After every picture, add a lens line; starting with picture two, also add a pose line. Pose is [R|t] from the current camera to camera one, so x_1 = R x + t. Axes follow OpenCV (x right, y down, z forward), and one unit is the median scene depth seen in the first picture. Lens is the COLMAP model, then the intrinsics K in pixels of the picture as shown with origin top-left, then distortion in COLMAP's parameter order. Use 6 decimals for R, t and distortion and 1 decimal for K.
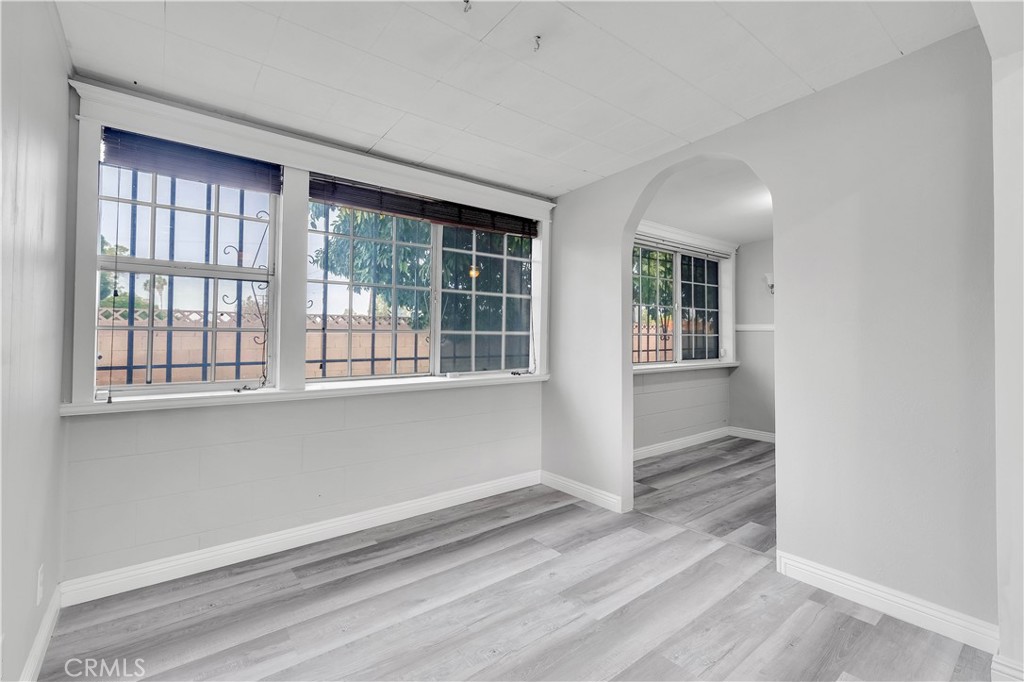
lens RADIAL K [[453.4, 0, 509.2], [0, 453.4, 335.7], [0, 0, 1]] dist [0.004477, 0.000530]
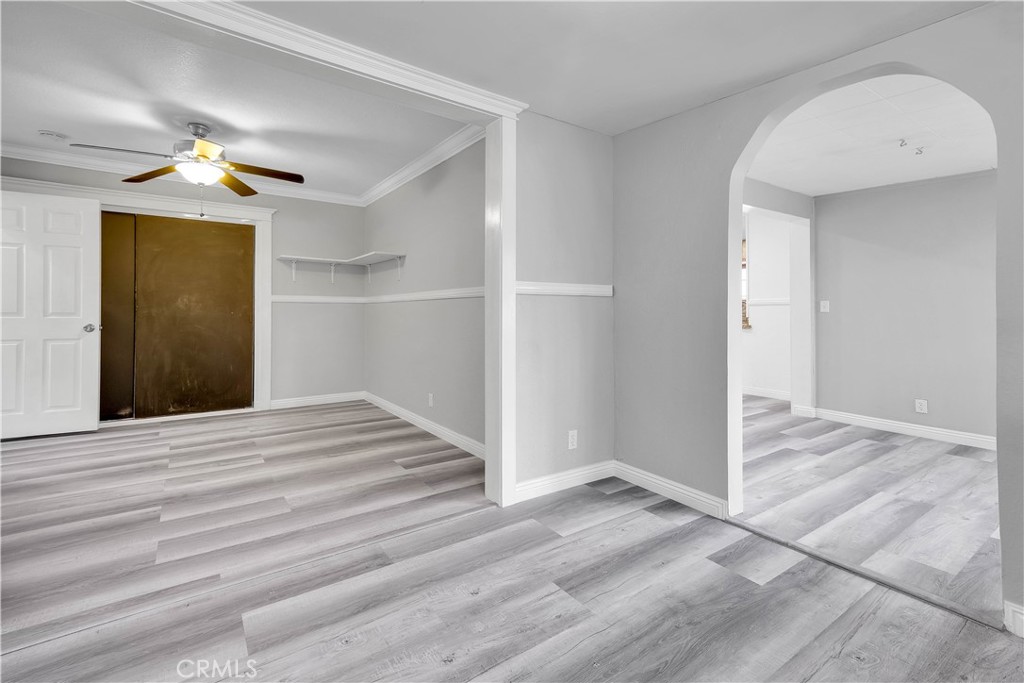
lens RADIAL K [[453.4, 0, 475.9], [0, 453.4, 310.7], [0, 0, 1]] dist [0.004477, 0.000530]
pose [[-0.993564, -0.003637, 0.113214, 1.030636], [-0.004423, 0.999968, -0.006697, 0.039238], [-0.113186, -0.007155, -0.993548, 2.017308]]
